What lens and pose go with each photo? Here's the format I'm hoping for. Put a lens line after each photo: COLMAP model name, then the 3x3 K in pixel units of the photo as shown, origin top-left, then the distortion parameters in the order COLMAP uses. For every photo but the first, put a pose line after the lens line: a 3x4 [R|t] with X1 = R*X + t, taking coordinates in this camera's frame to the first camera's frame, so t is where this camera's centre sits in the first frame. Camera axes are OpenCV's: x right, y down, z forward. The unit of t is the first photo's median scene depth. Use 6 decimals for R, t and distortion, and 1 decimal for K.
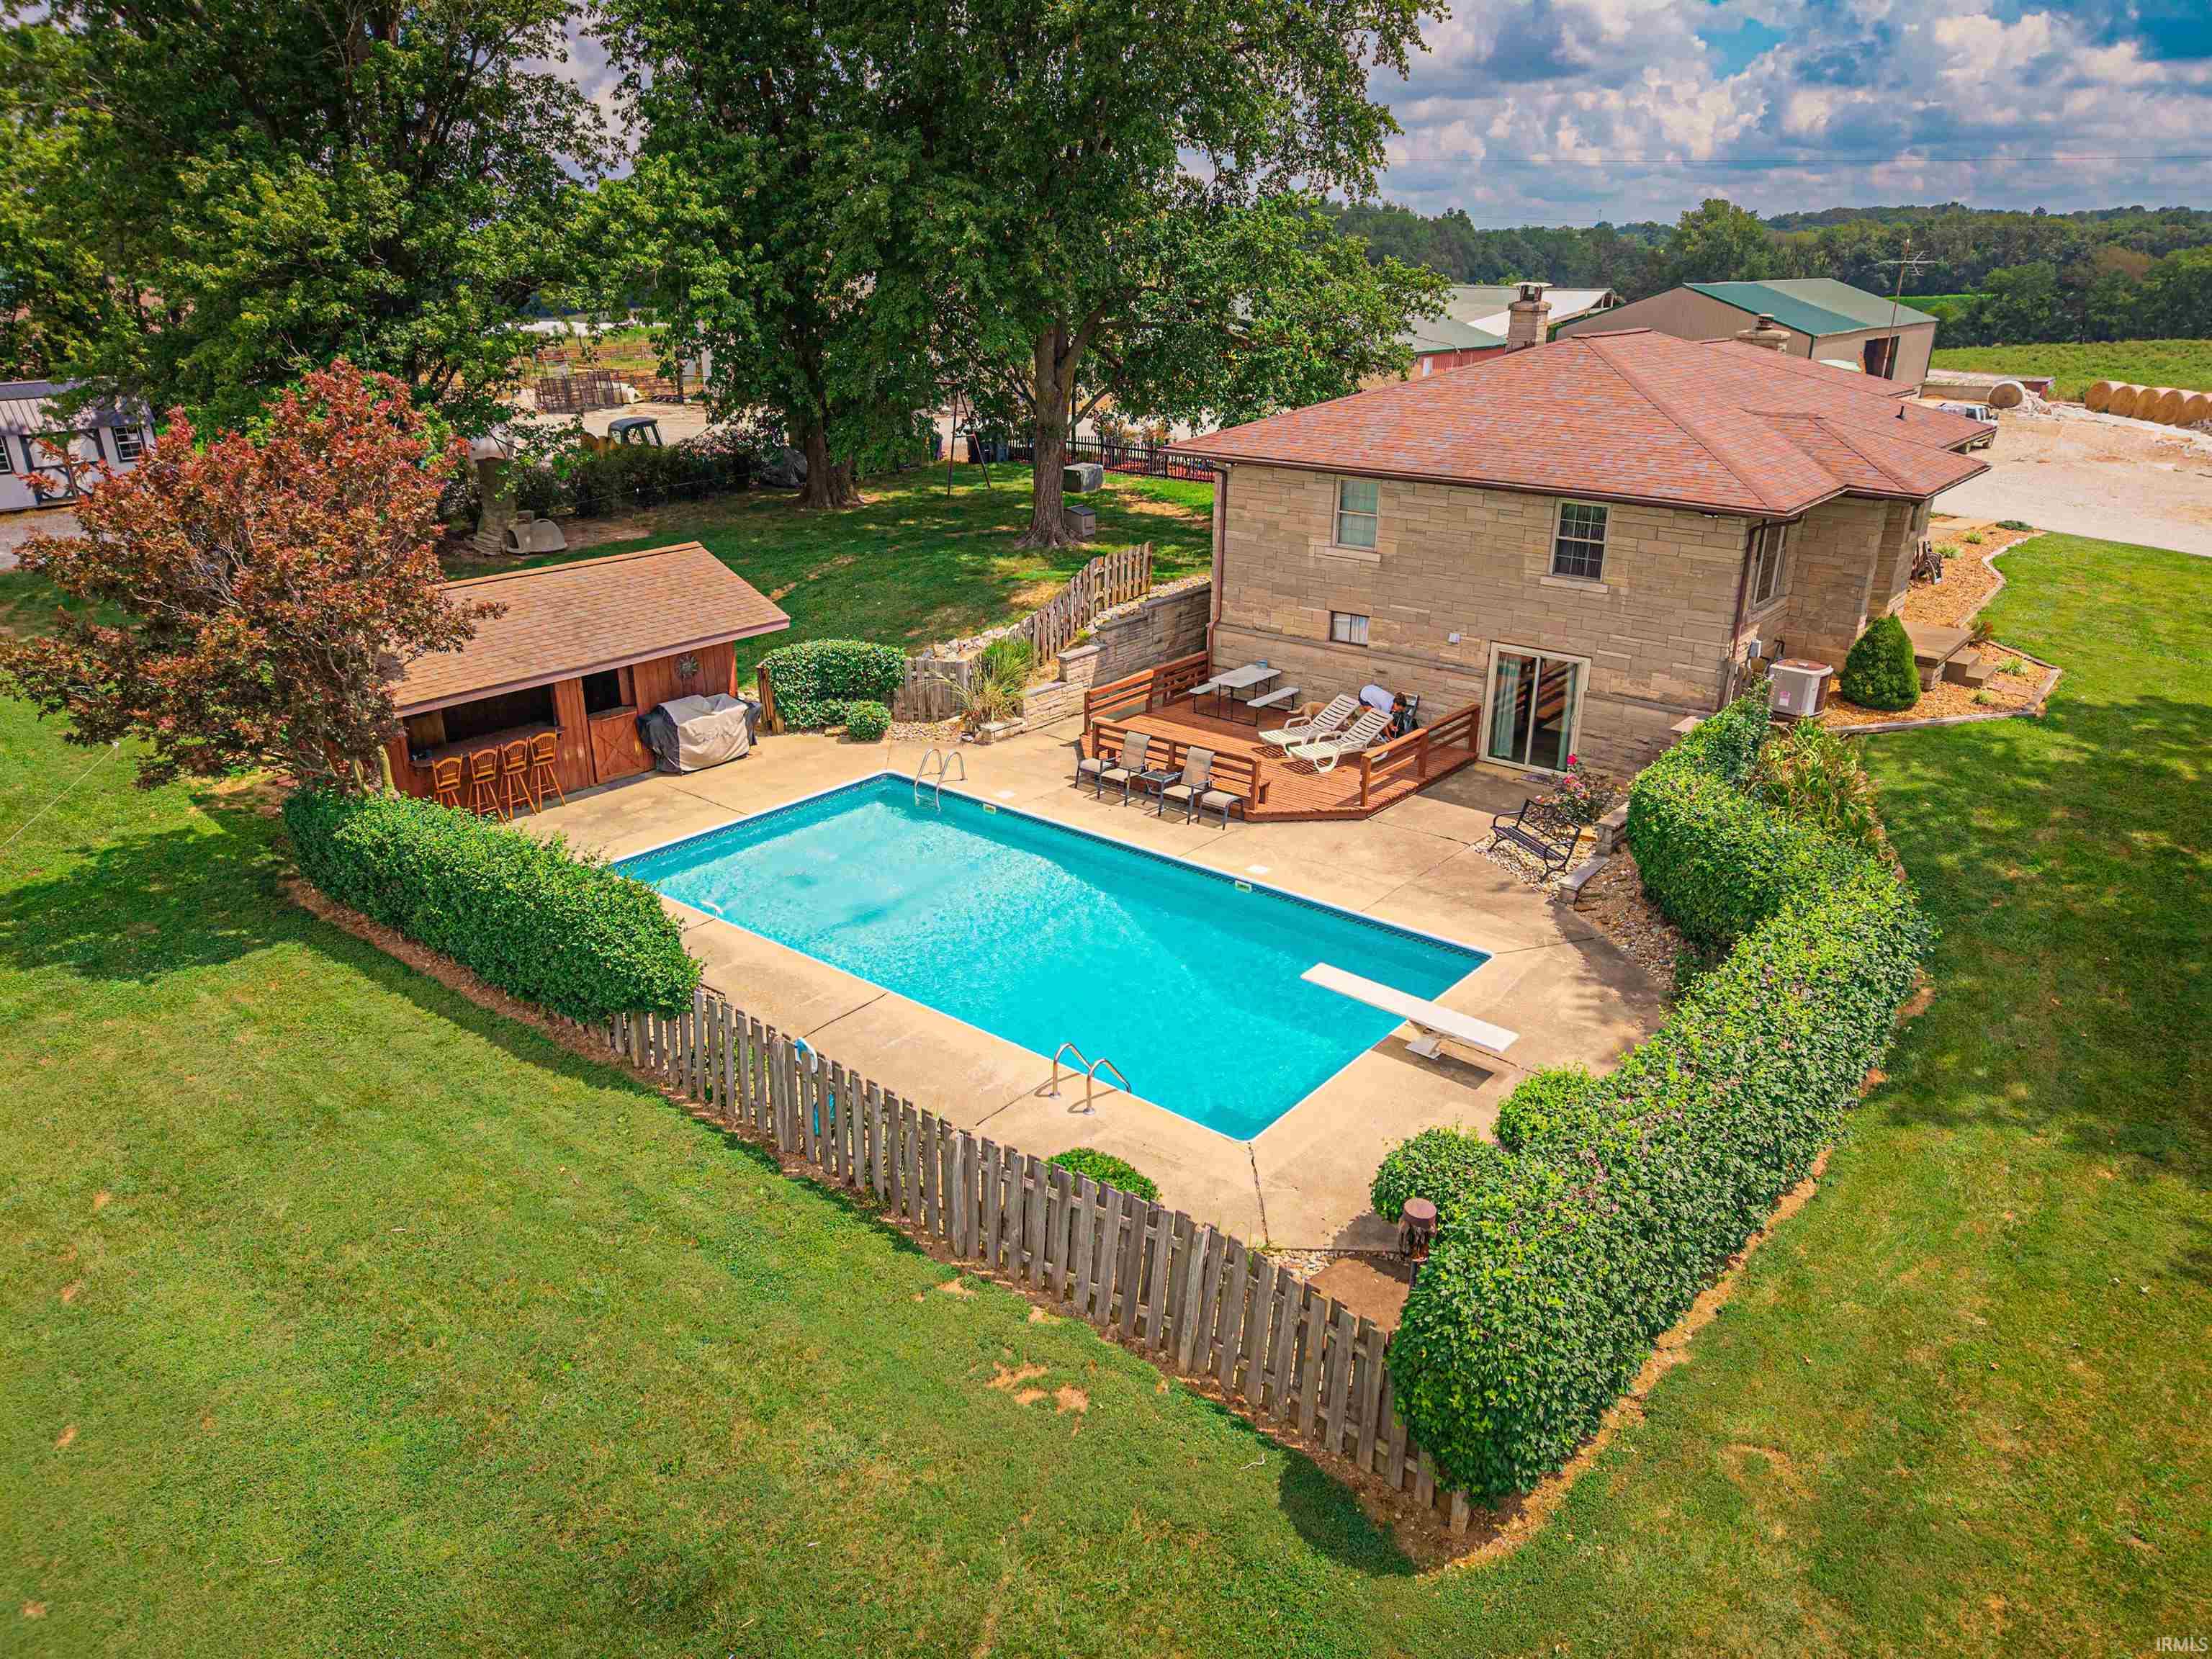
lens RADIAL K [[1471.6, 0, 1098.8], [0, 1471.6, 843.9], [0, 0, 1]] dist [0.066652, -0.088994]
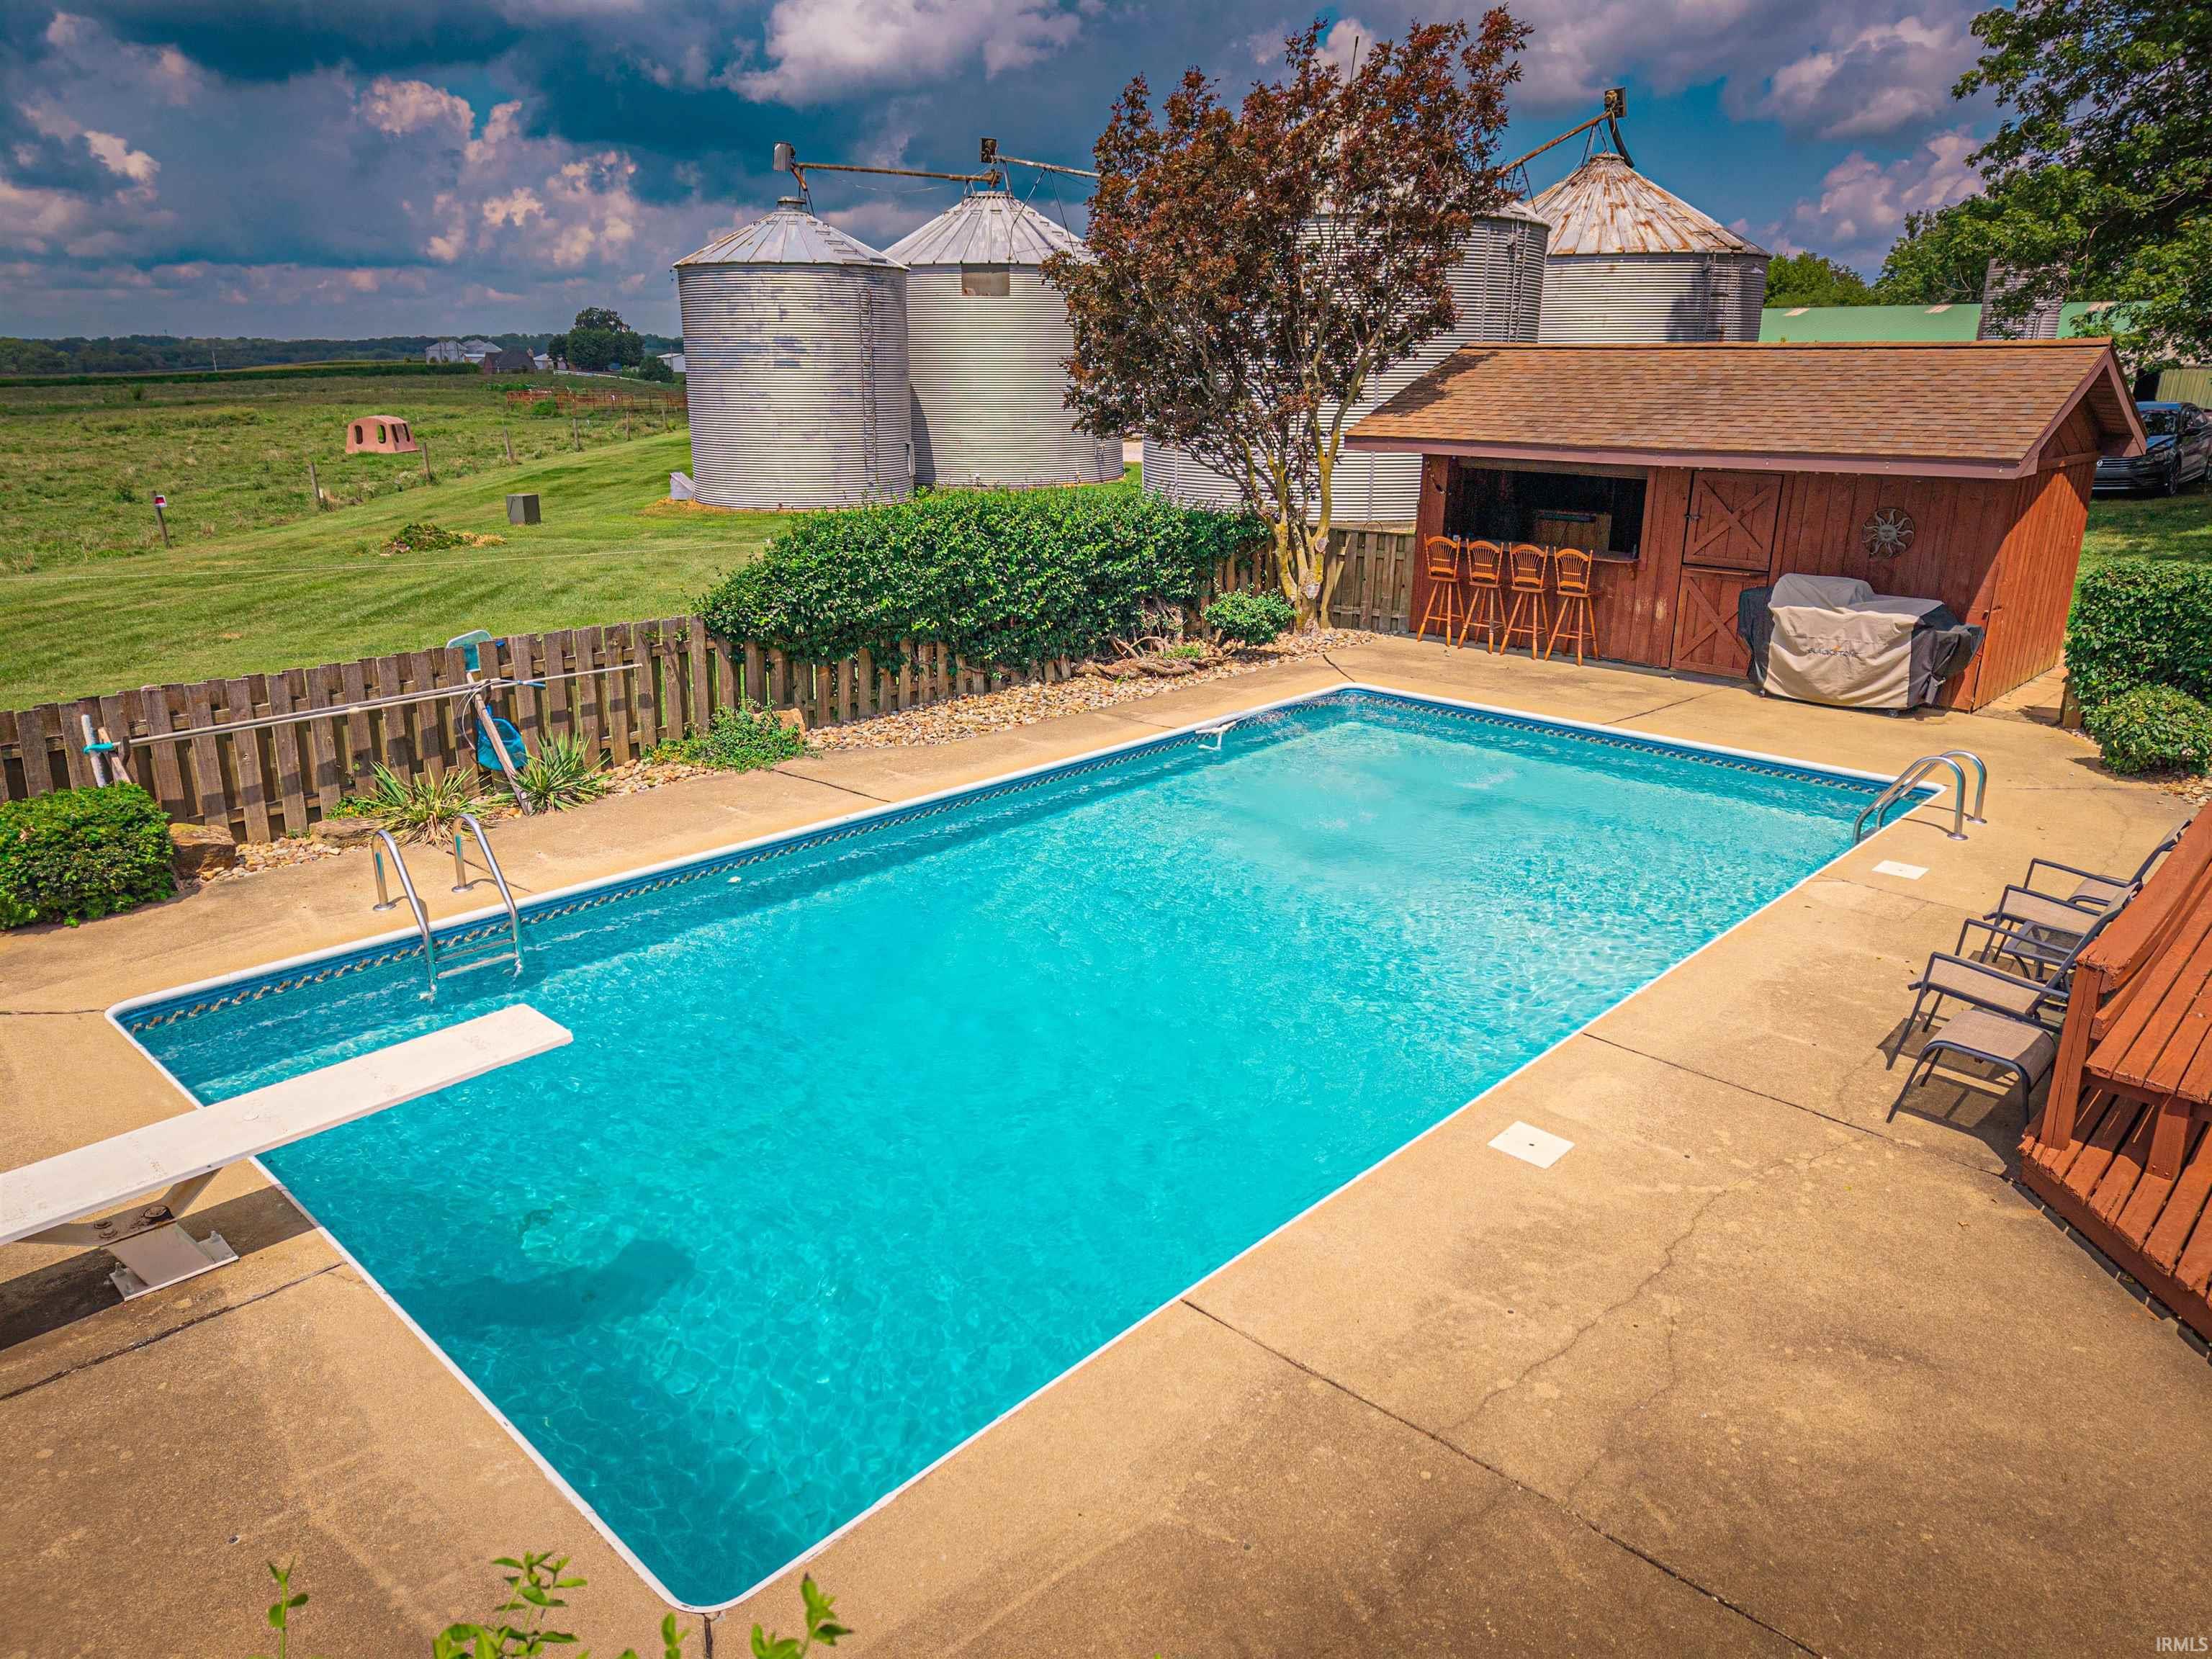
lens RADIAL K [[1472.1, 0, 1099.1], [0, 1472.1, 839.4], [0, 0, 1]] dist [-0.005685, -0.004839]
pose [[-0.063205, 0.311850, -0.948027, 0.334626], [-0.369757, 0.875006, 0.312482, -0.086590], [0.926976, 0.370290, 0.060004, 0.773637]]
